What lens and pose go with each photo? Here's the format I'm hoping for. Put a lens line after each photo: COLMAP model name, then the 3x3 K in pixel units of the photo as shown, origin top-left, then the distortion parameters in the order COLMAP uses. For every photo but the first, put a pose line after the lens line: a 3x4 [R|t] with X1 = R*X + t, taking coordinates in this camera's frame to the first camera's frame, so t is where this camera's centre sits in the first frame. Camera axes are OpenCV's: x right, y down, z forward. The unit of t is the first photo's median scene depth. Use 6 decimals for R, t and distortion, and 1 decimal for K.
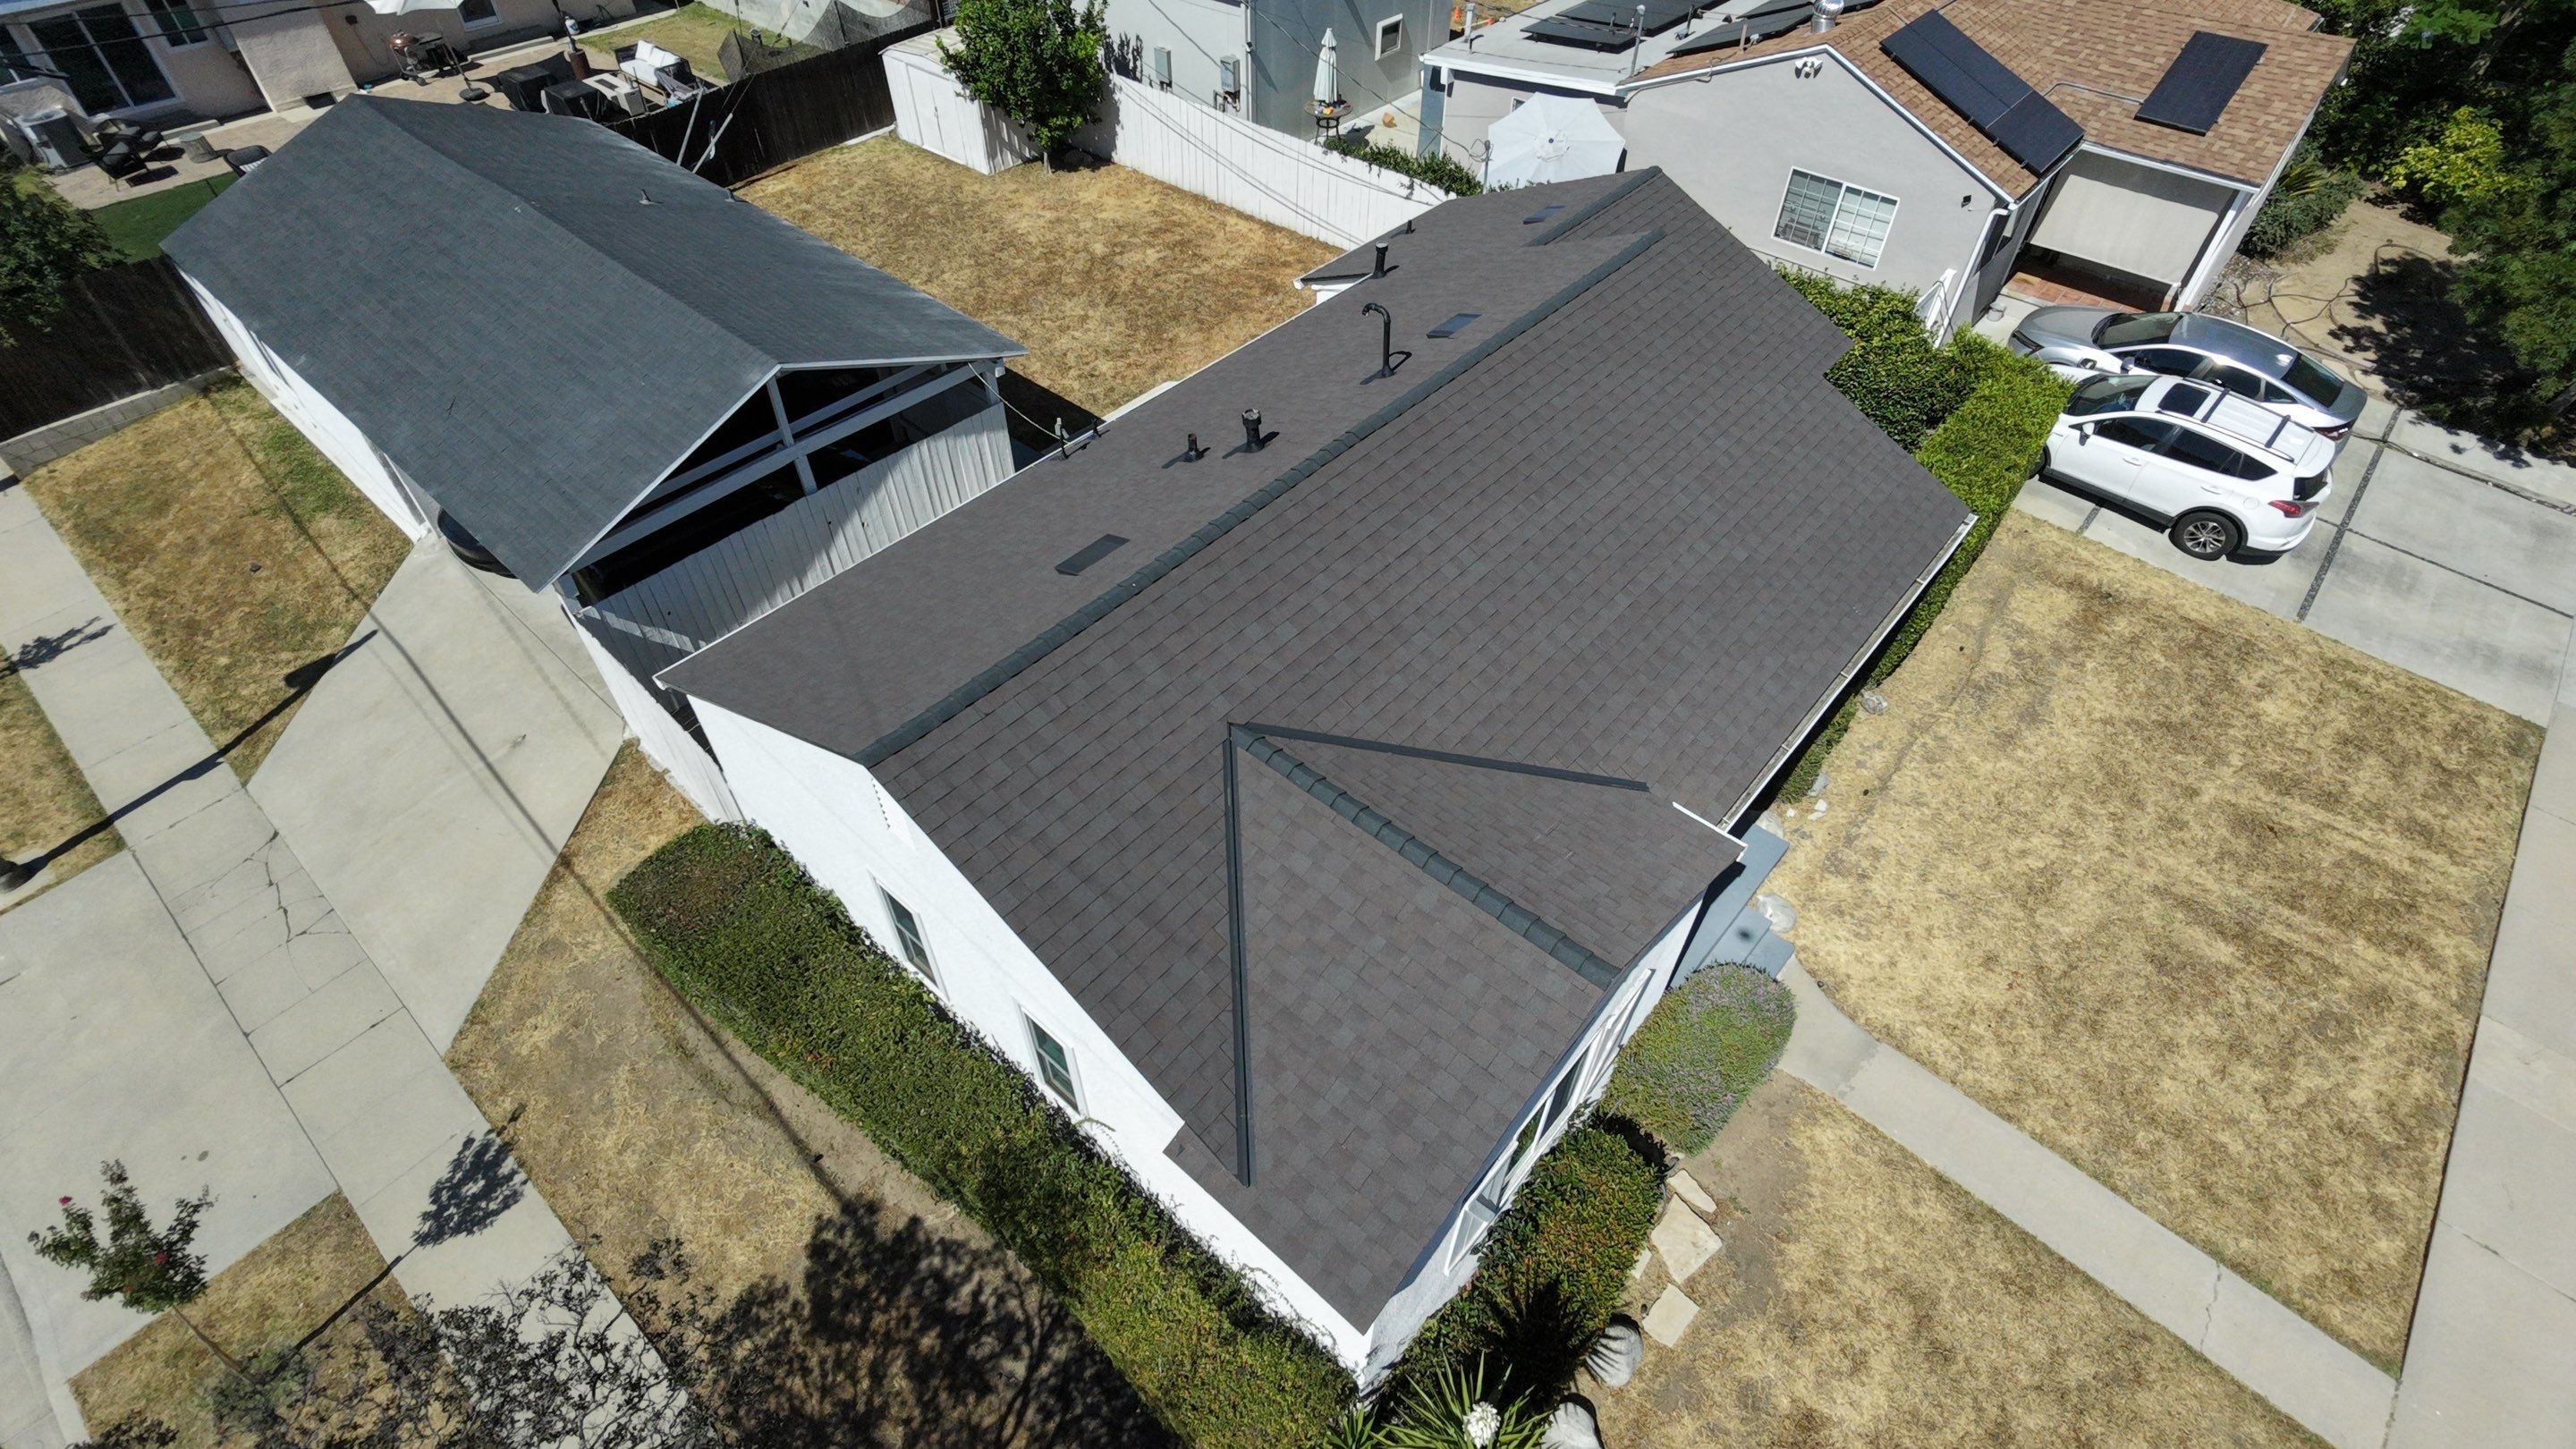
lens RADIAL K [[1236.1, 0, 1275.5], [0, 1236.1, 722.2], [0, 0, 1]] dist [-0.001842, 0.003174]
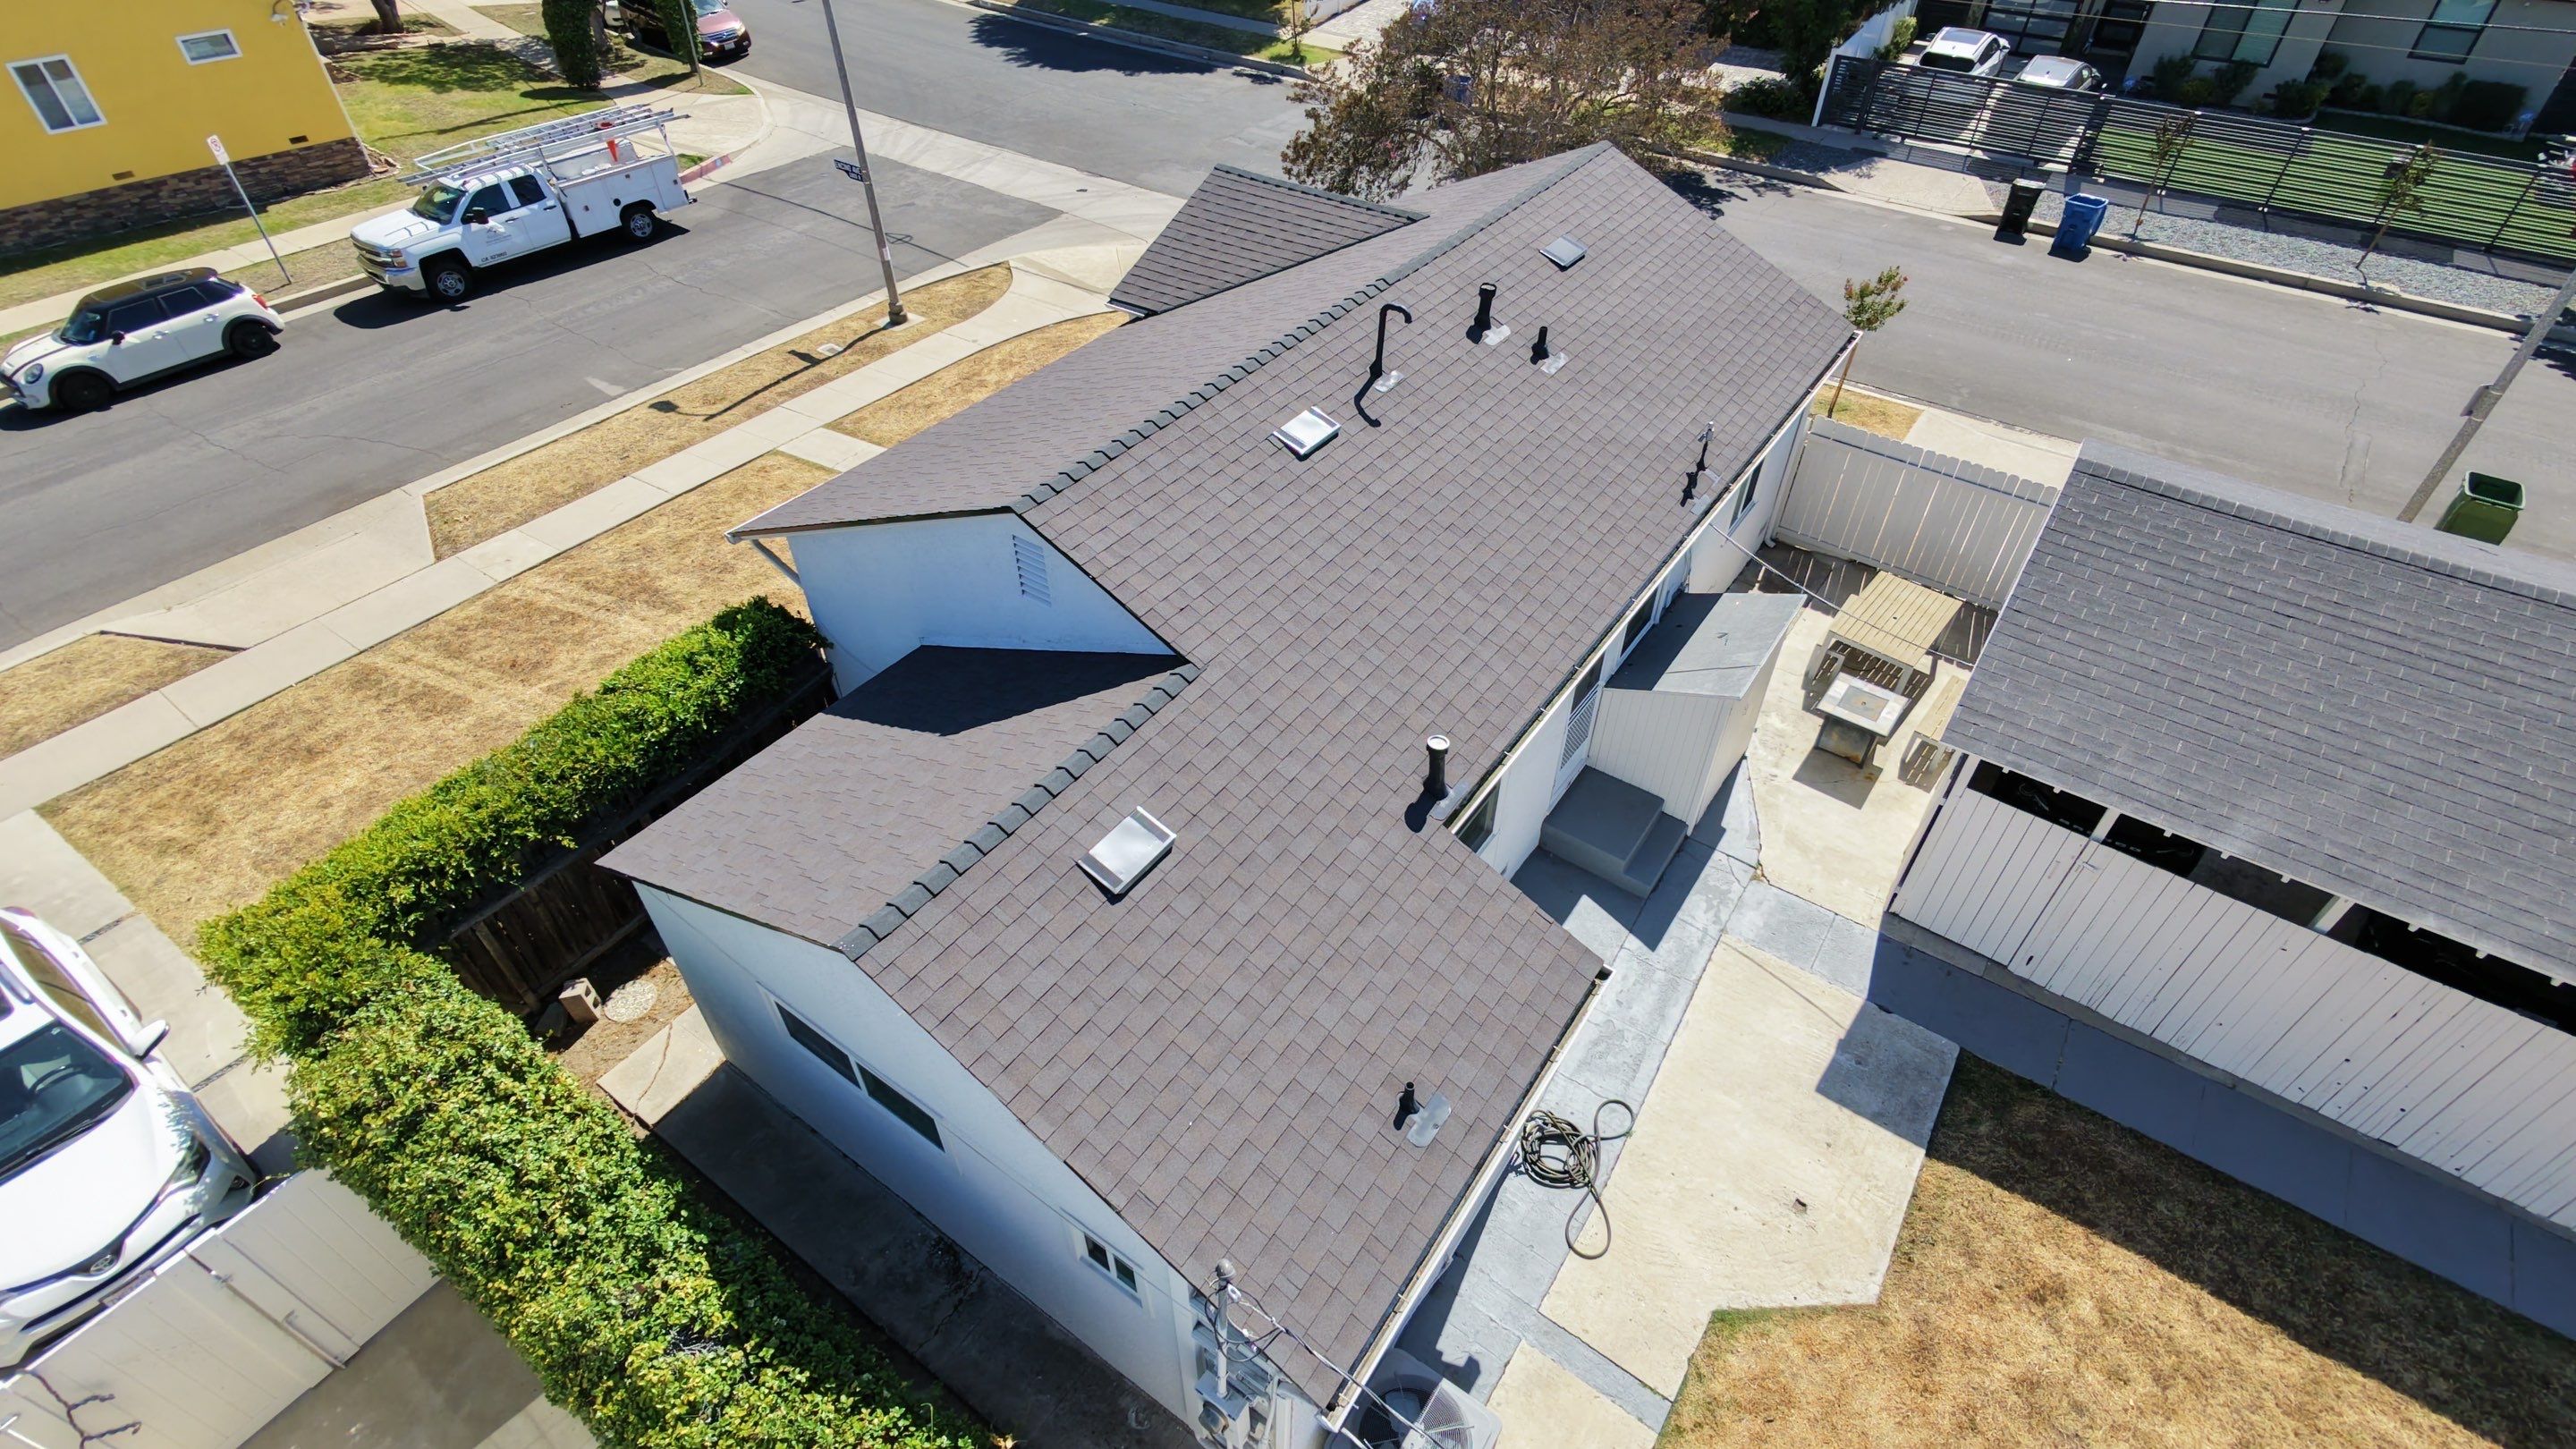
lens RADIAL K [[1236.1, 0, 1291.9], [0, 1236.1, 726.0], [0, 0, 1]] dist [-0.001842, 0.003174]
pose [[-0.994006, 0.065221, -0.087739, 0.246229], [-0.085675, 0.033801, 0.995750, -1.172238], [0.067909, 0.997298, -0.028011, 1.253648]]
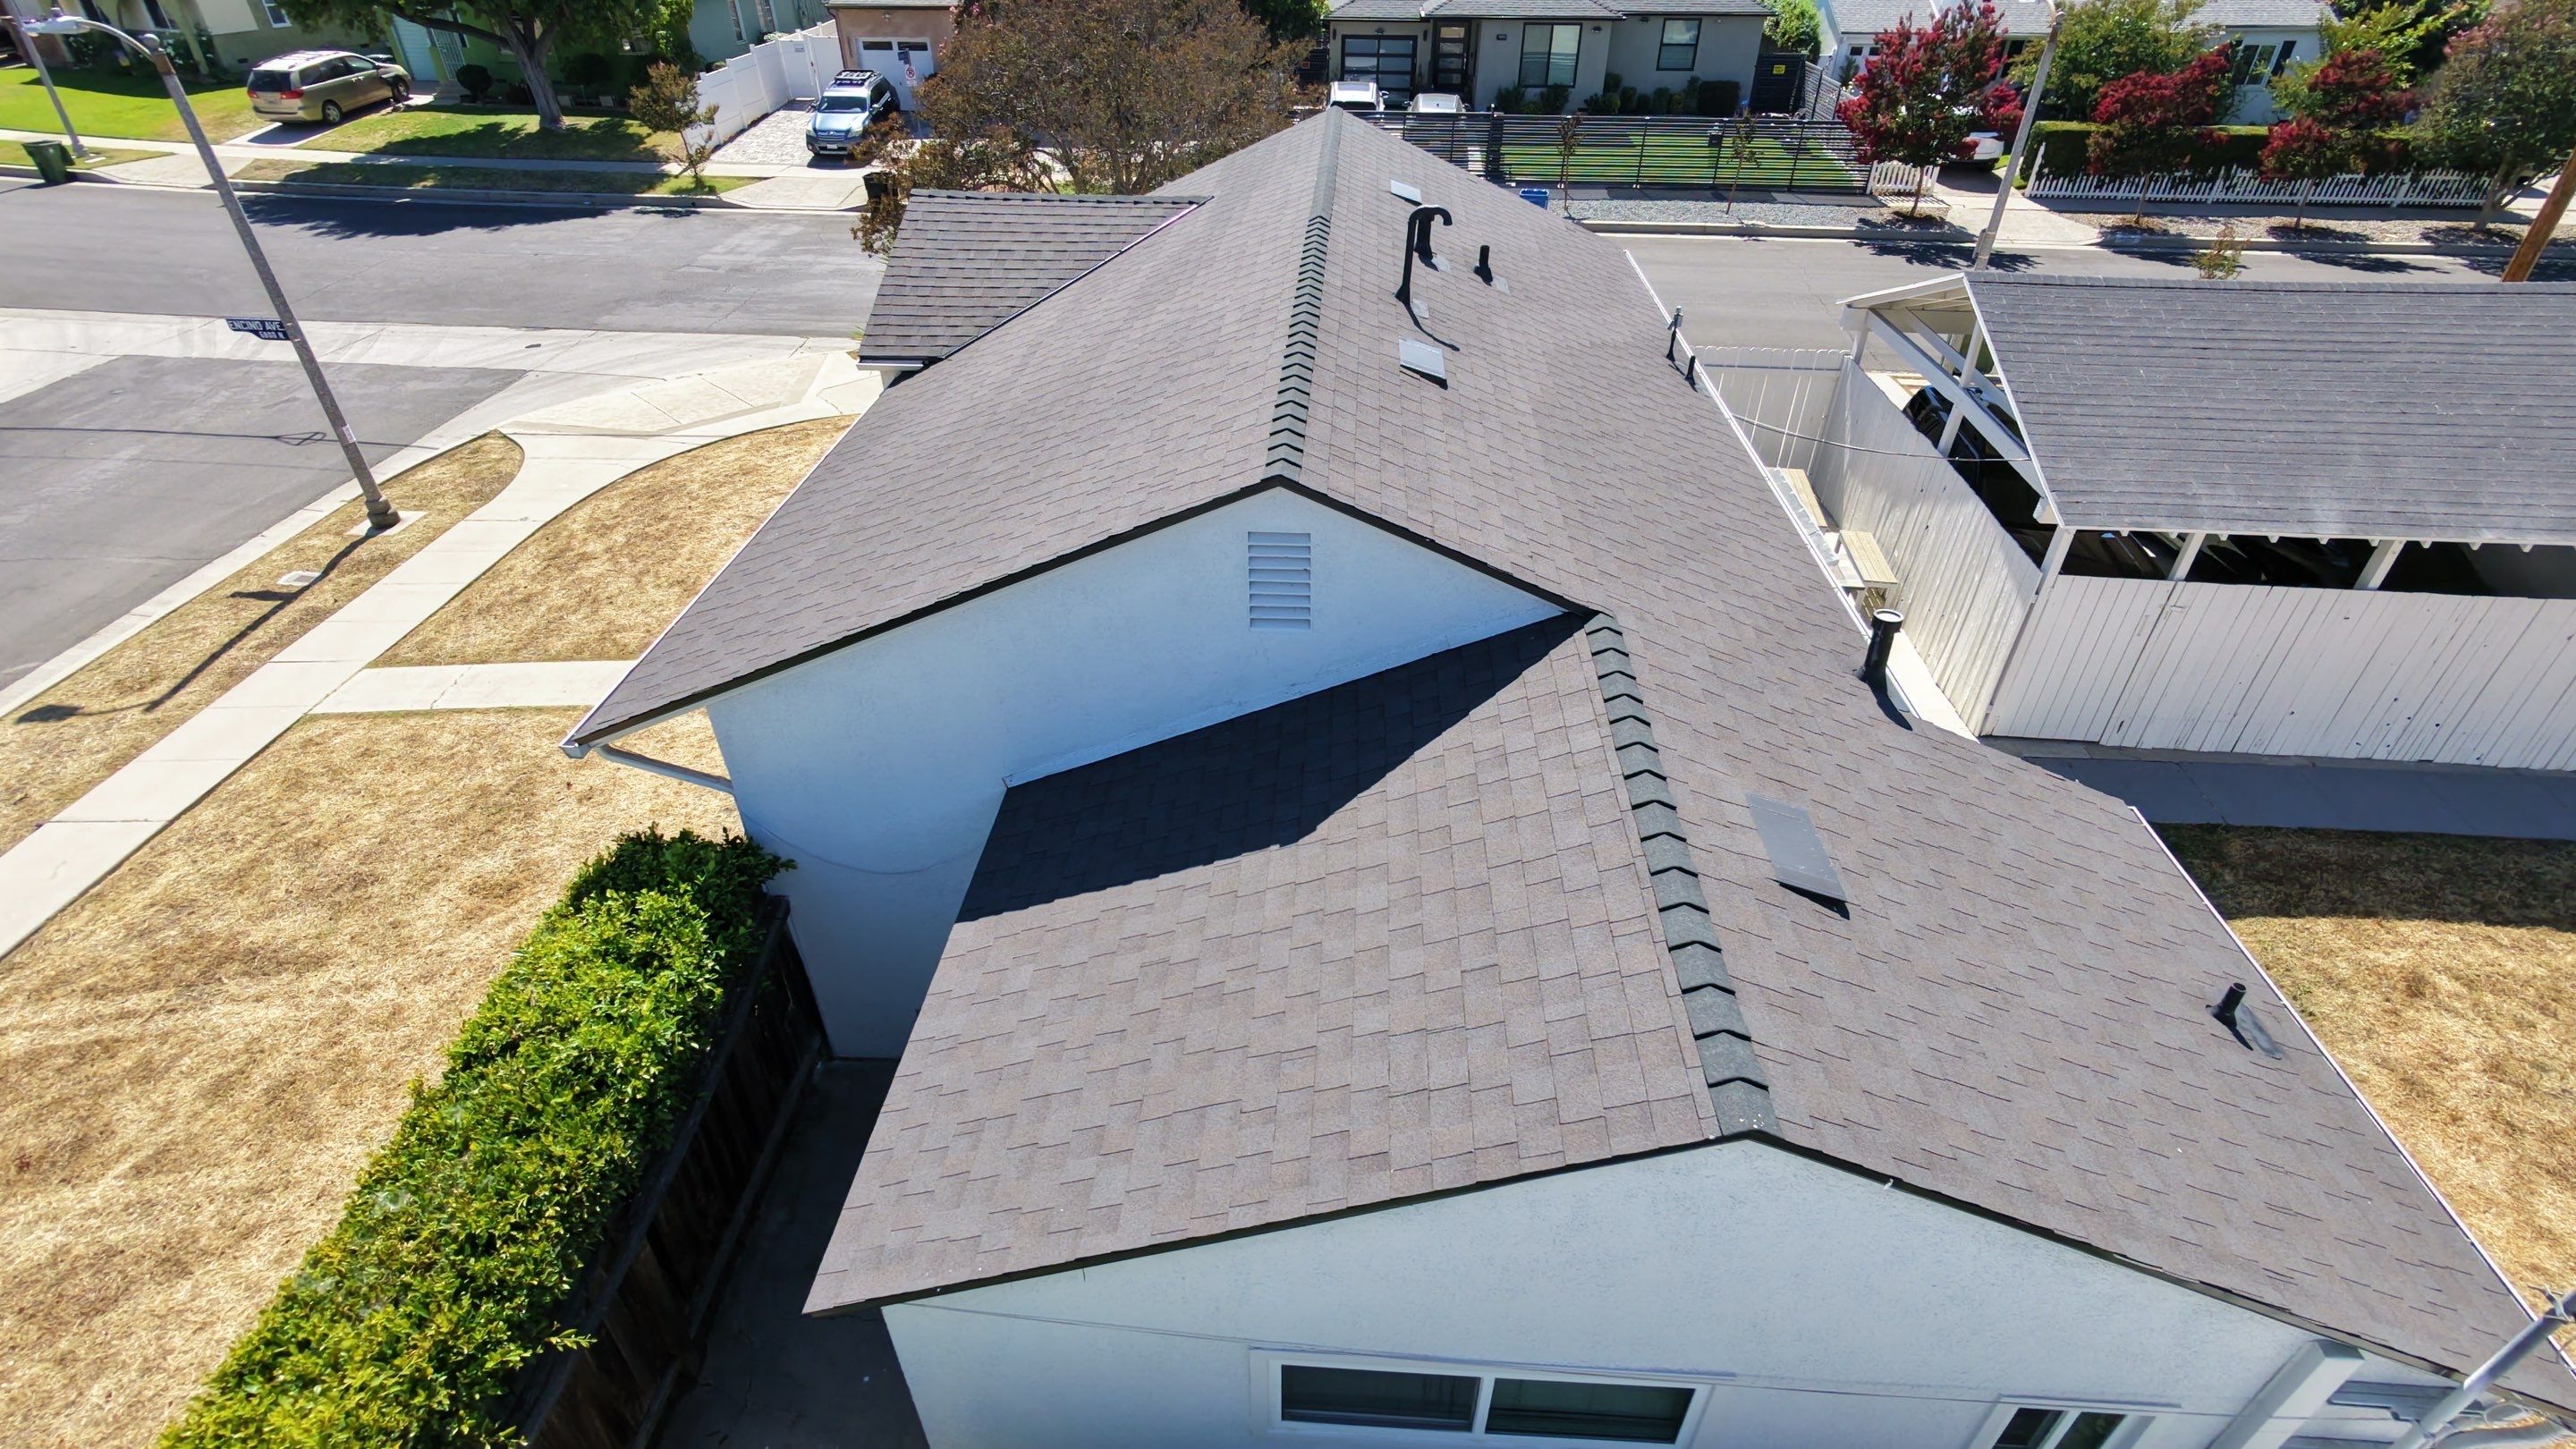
lens RADIAL K [[1236.1, 0, 1291.1], [0, 1236.1, 723.5], [0, 0, 1]] dist [-0.001842, 0.003174]
pose [[-0.789121, 0.349224, -0.505302, 0.612436], [-0.449364, 0.232620, 0.862531, -0.831507], [0.418760, 0.907706, -0.026637, 1.195608]]
